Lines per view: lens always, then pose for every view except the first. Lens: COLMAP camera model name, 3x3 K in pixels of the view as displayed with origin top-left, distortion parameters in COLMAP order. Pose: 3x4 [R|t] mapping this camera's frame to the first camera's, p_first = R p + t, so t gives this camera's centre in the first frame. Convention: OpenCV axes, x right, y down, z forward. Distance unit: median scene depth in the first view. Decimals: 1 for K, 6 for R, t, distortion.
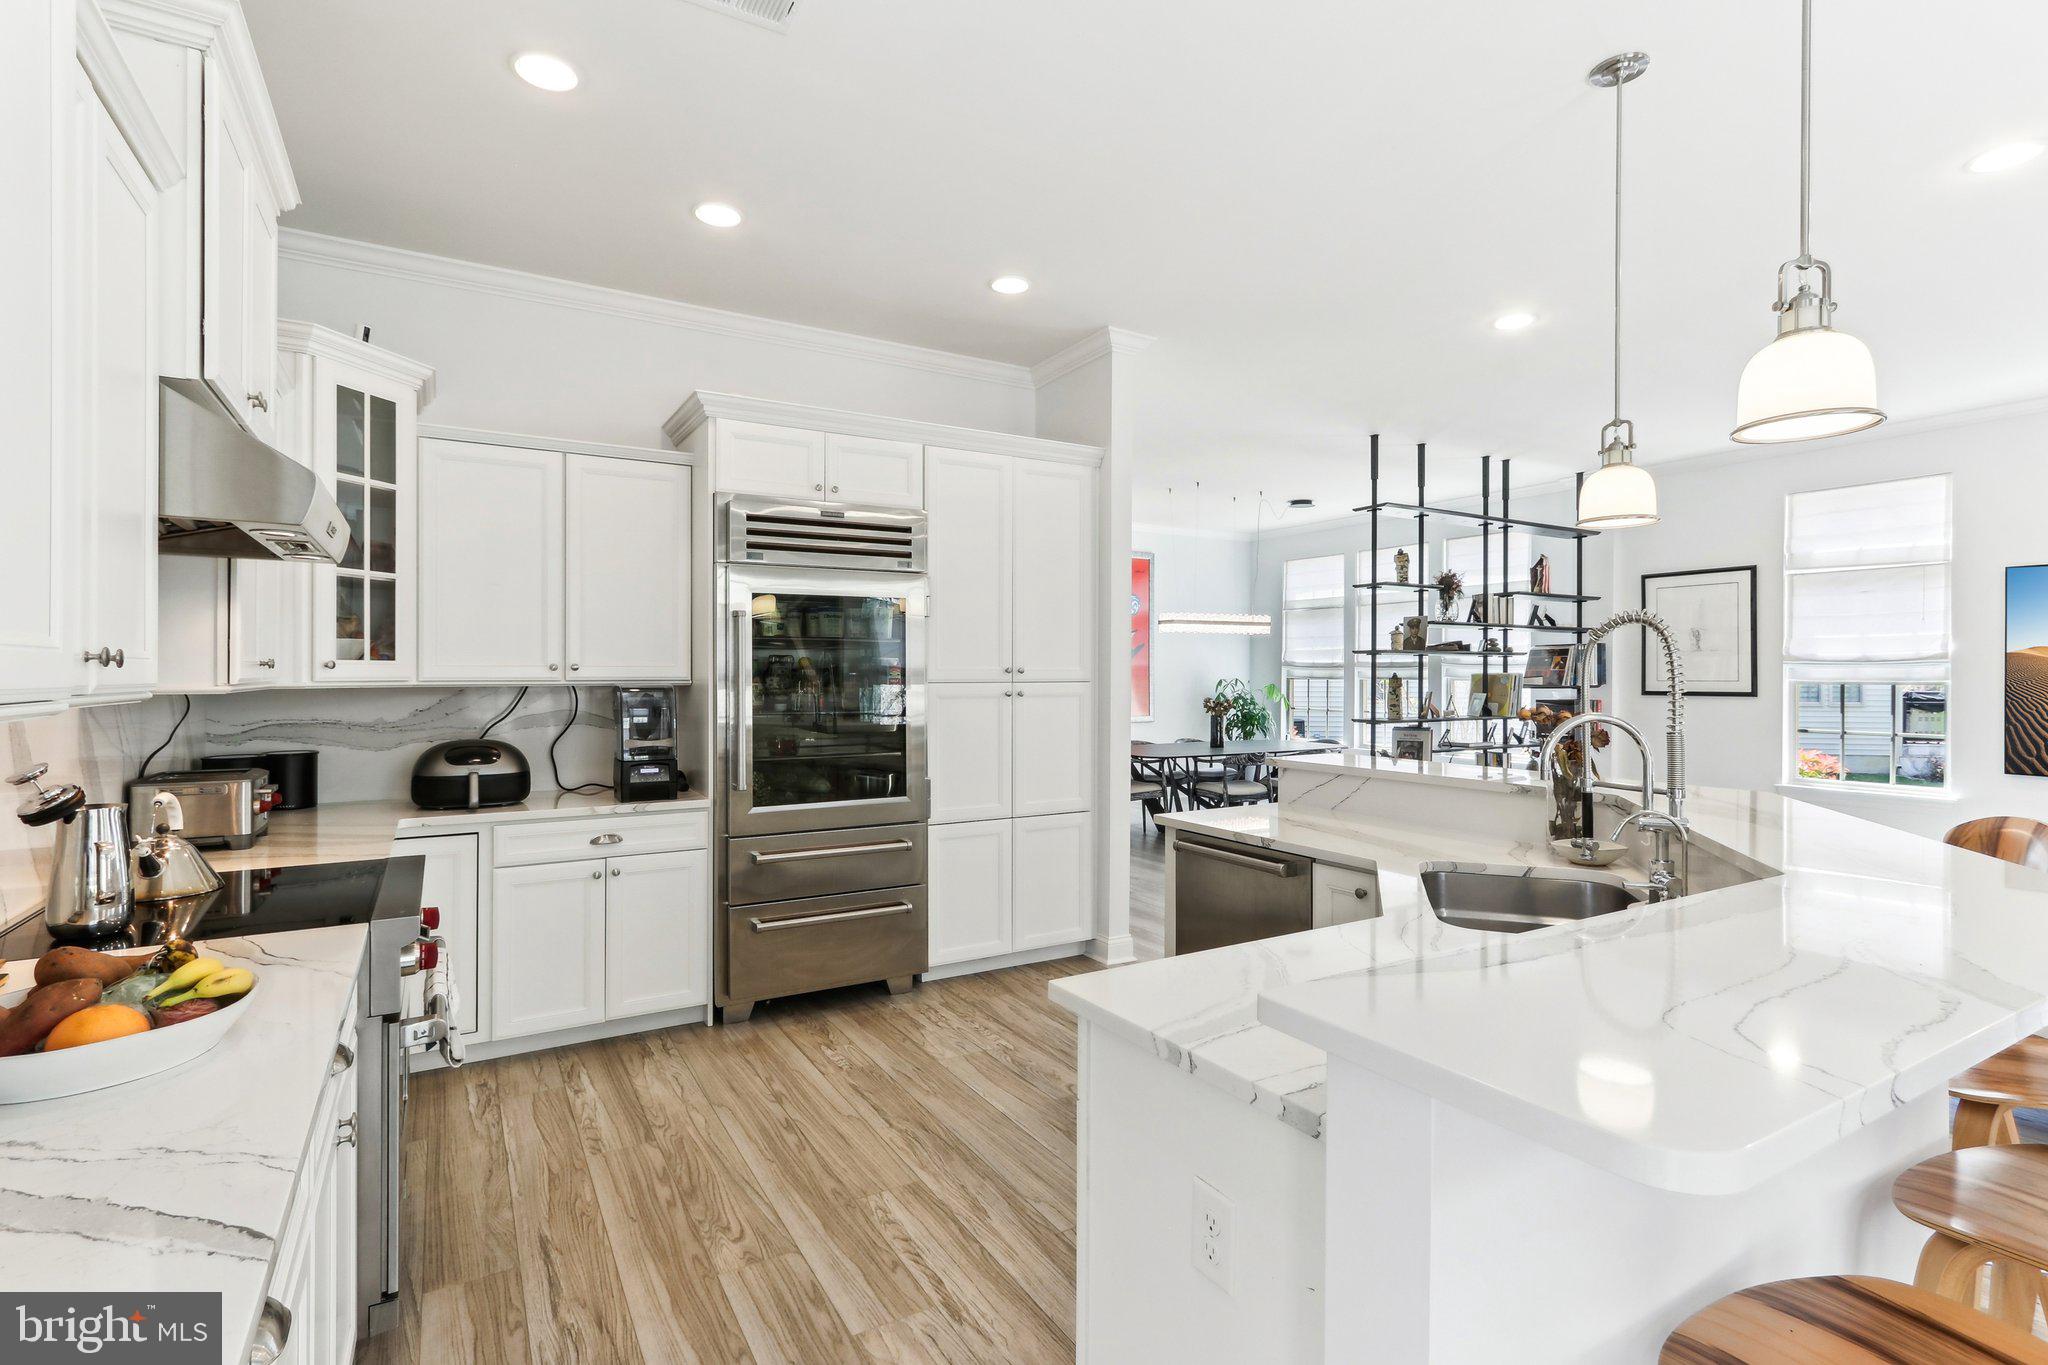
lens RADIAL K [[963.0, 0, 1008.5], [0, 963.0, 677.3], [0, 0, 1]] dist [-0.002602, 0.003745]
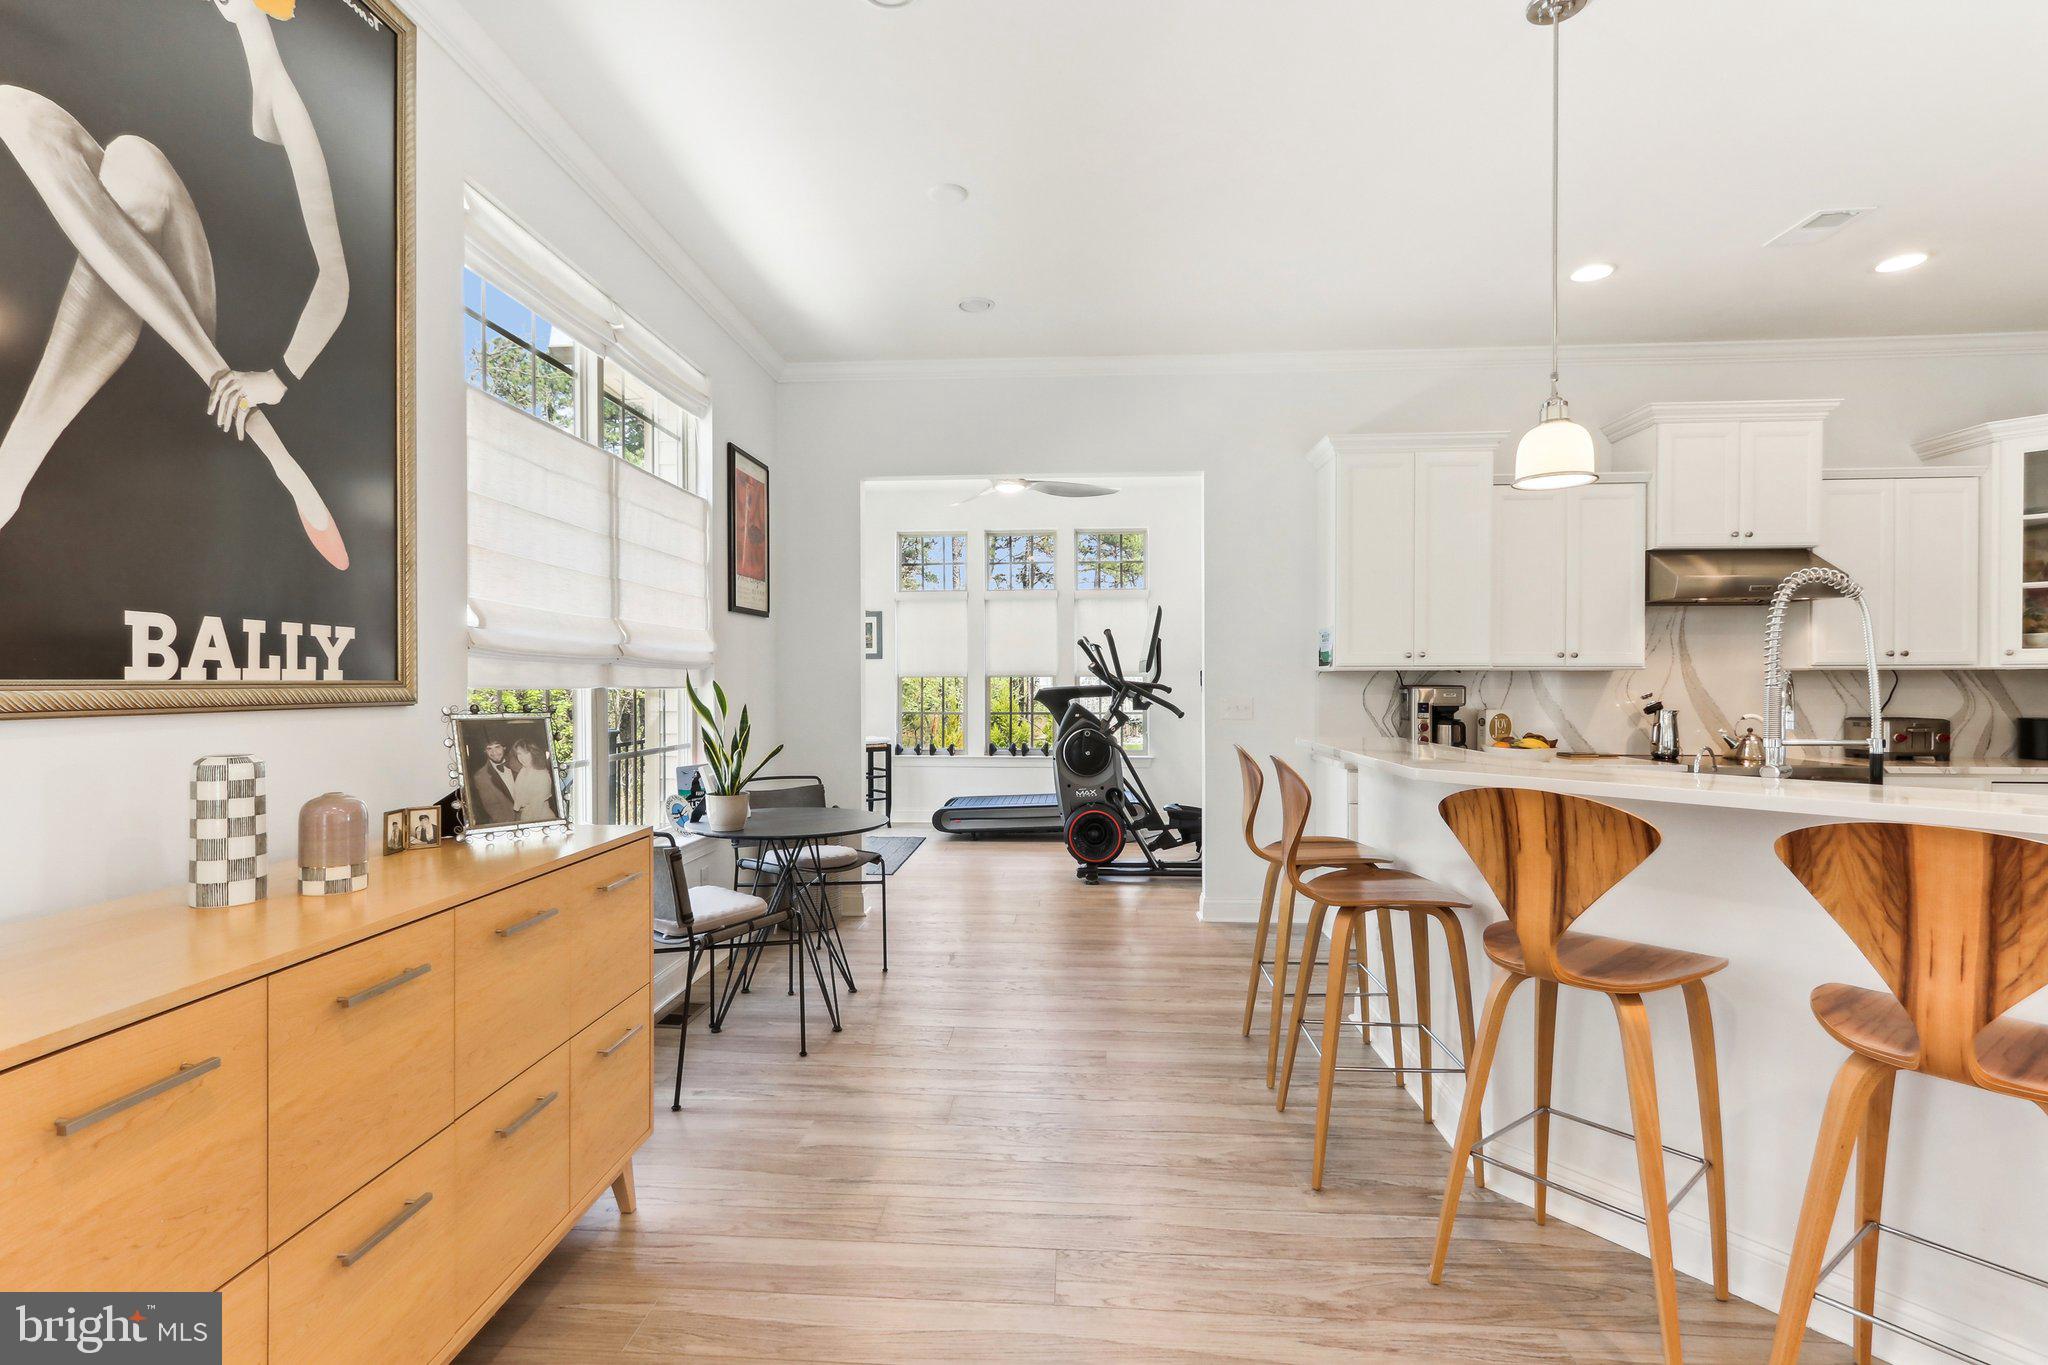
lens RADIAL K [[963.0, 0, 1007.3], [0, 963.0, 691.6], [0, 0, 1]] dist [-0.002602, 0.003745]
pose [[-0.566570, 0.006437, -0.823989, 1.093042], [-0.003283, 0.999944, 0.010069, 0.029802], [0.824007, 0.008411, -0.566517, 0.481644]]
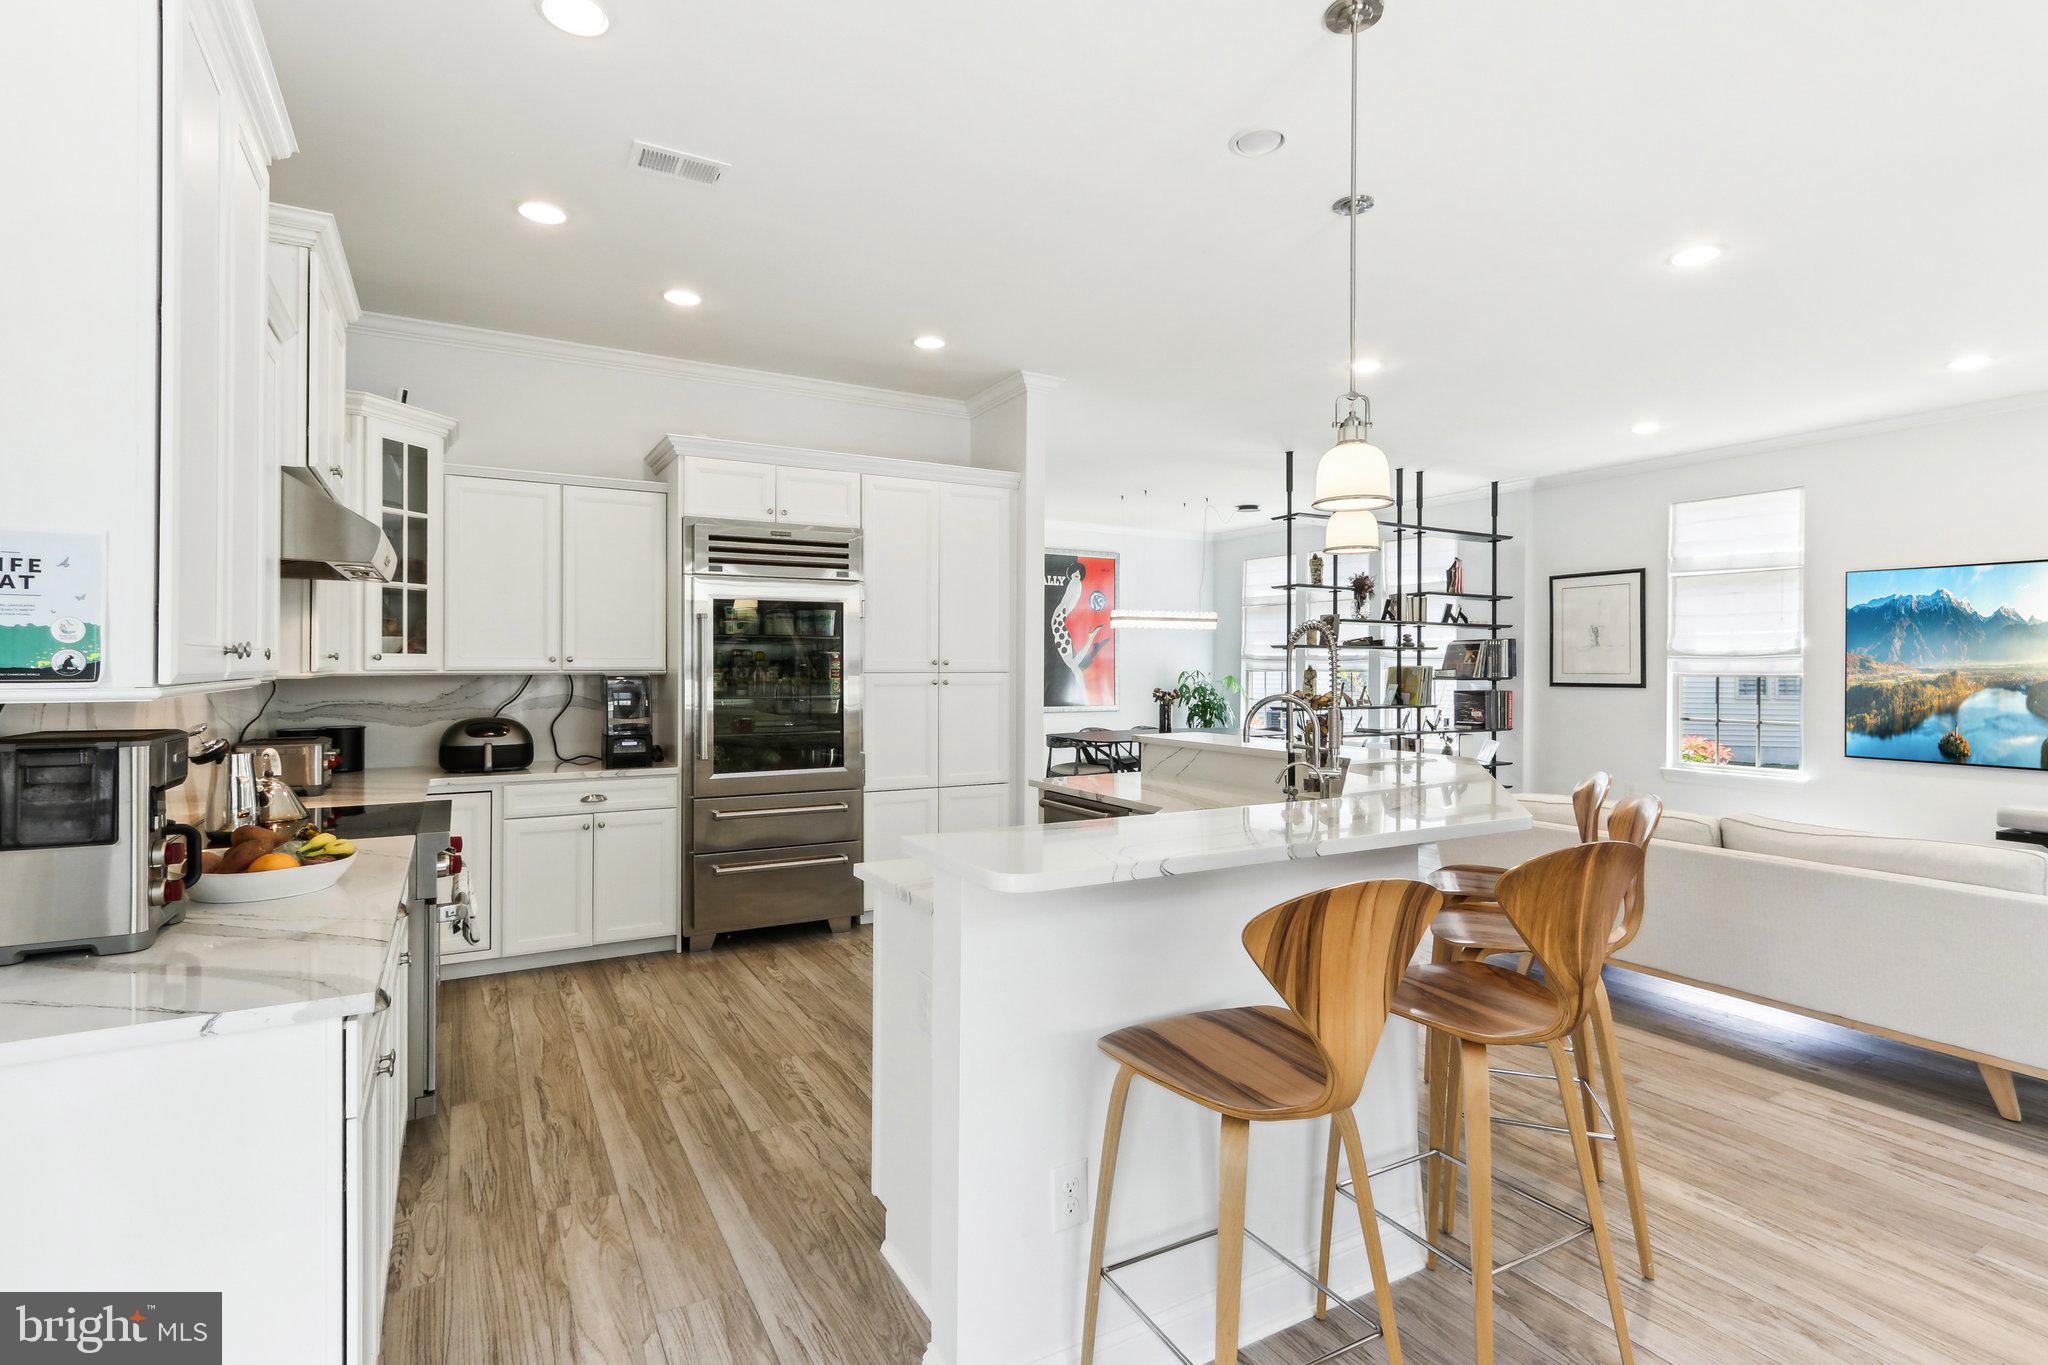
lens RADIAL K [[963.0, 0, 1001.7], [0, 963.0, 670.5], [0, 0, 1]] dist [-0.002602, 0.003745]
pose [[0.999814, 0.002368, -0.019162, 0.124265], [-0.002346, 0.999997, 0.001181, 0.001180], [0.019164, -0.001136, 0.999816, -0.218498]]
